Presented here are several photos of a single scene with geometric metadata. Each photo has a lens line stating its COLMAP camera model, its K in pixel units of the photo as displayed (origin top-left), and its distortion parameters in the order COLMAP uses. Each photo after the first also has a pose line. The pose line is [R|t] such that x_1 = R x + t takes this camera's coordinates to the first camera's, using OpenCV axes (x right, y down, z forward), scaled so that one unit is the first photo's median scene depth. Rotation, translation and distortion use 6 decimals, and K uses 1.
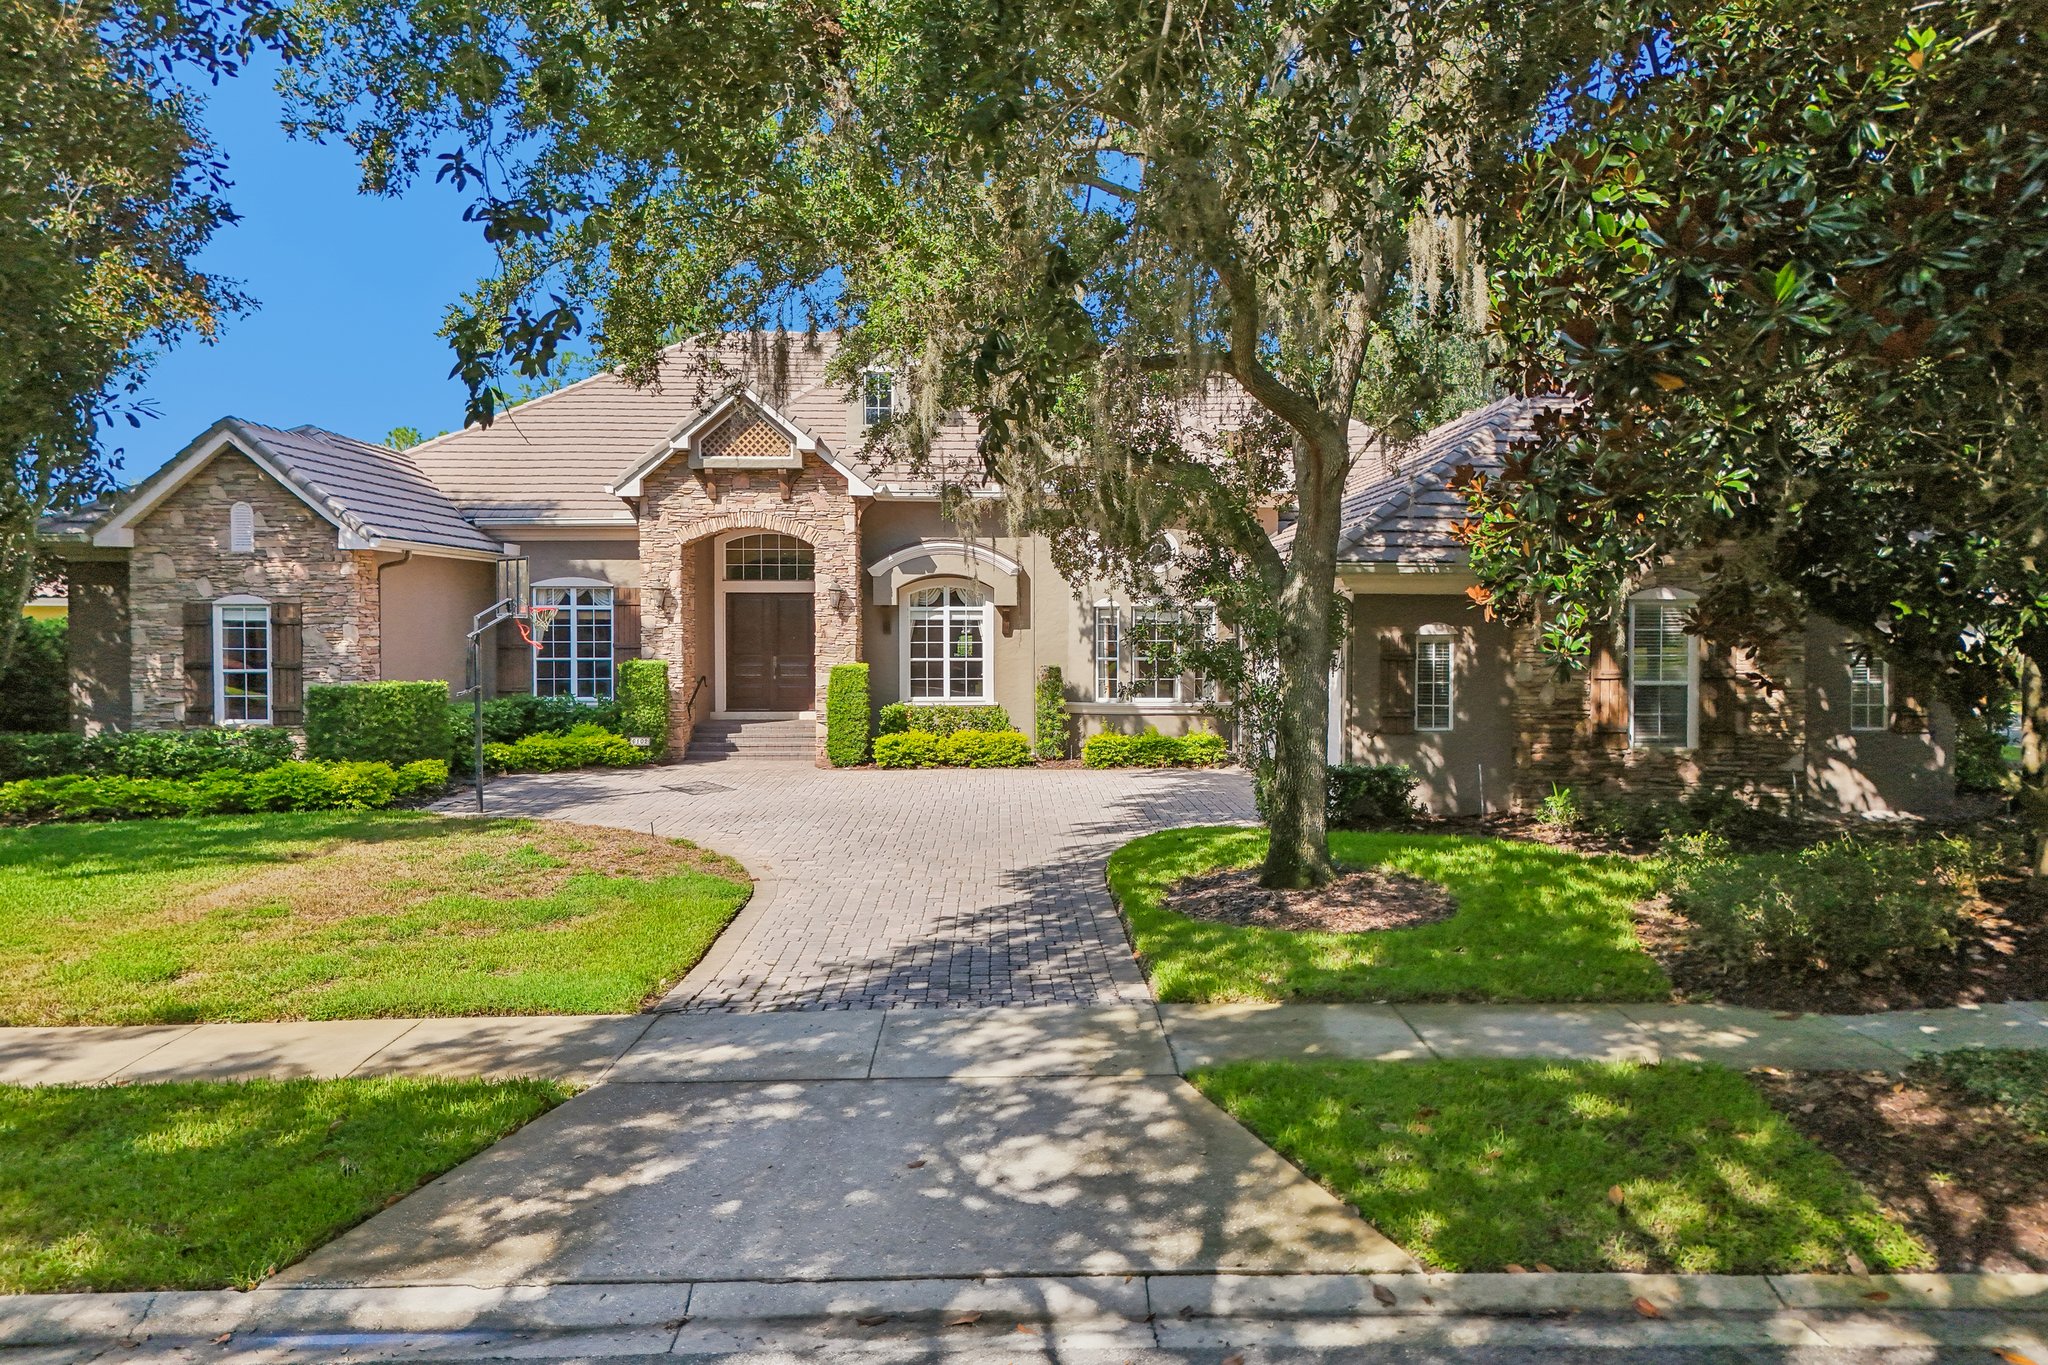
lens RADIAL K [[1476.8, 0, 1024.0], [0, 1476.8, 682.5], [0, 0, 1]] dist [0.003642, 0.001571]
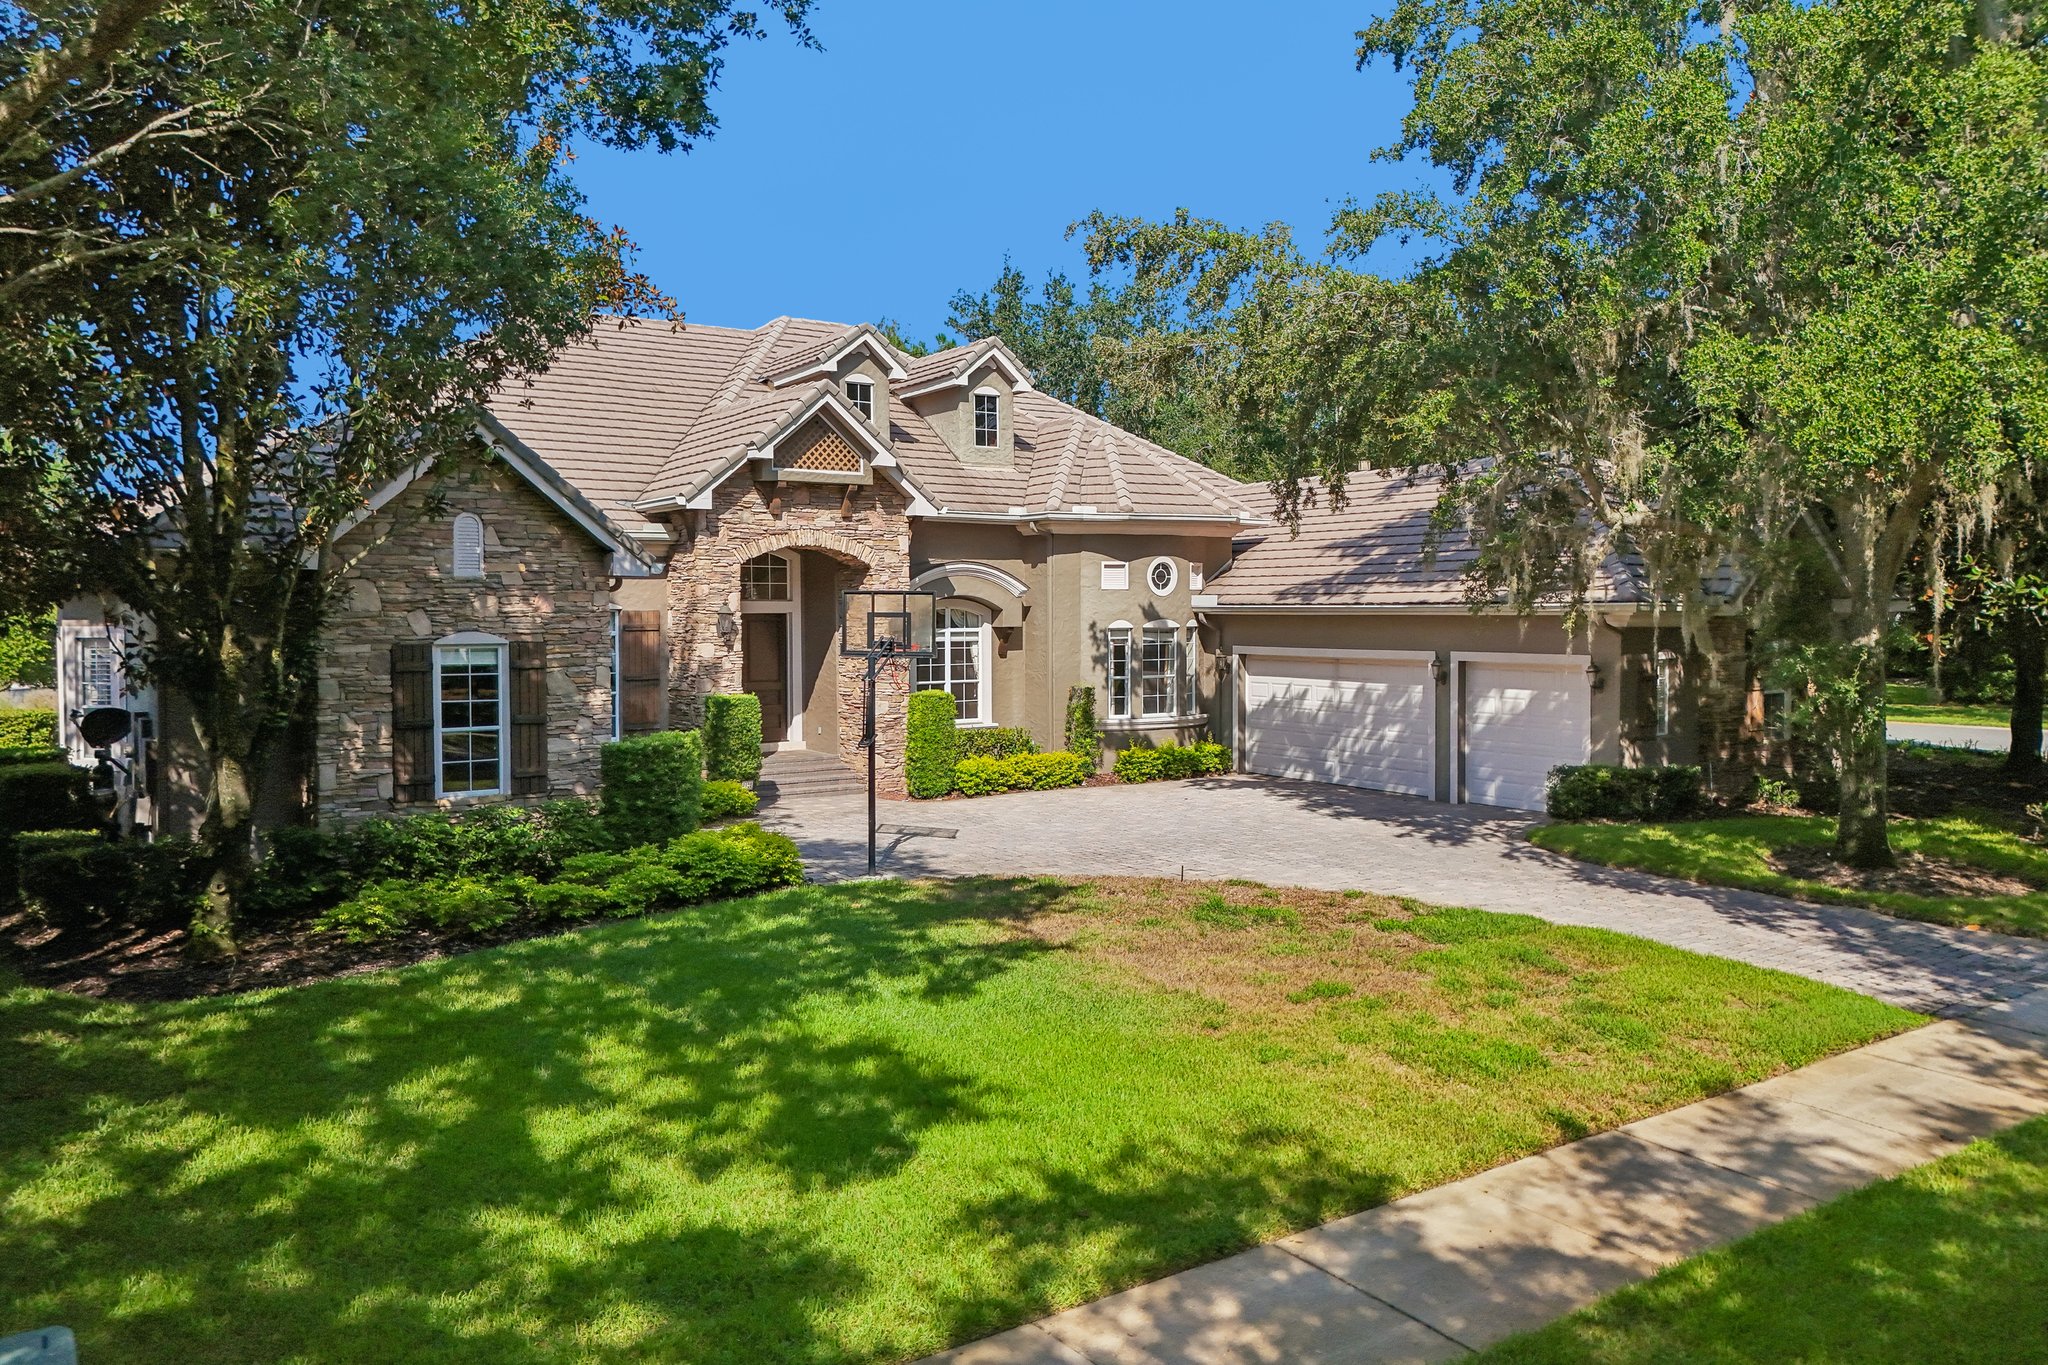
lens RADIAL K [[1476.8, 0, 1024.0], [0, 1476.8, 682.5], [0, 0, 1]] dist [0.003642, 0.001571]
pose [[0.845627, -0.026563, 0.533113, -0.572772], [0.021314, 0.999645, 0.016000, -0.032061], [-0.533349, -0.002167, 0.845893, 0.148328]]
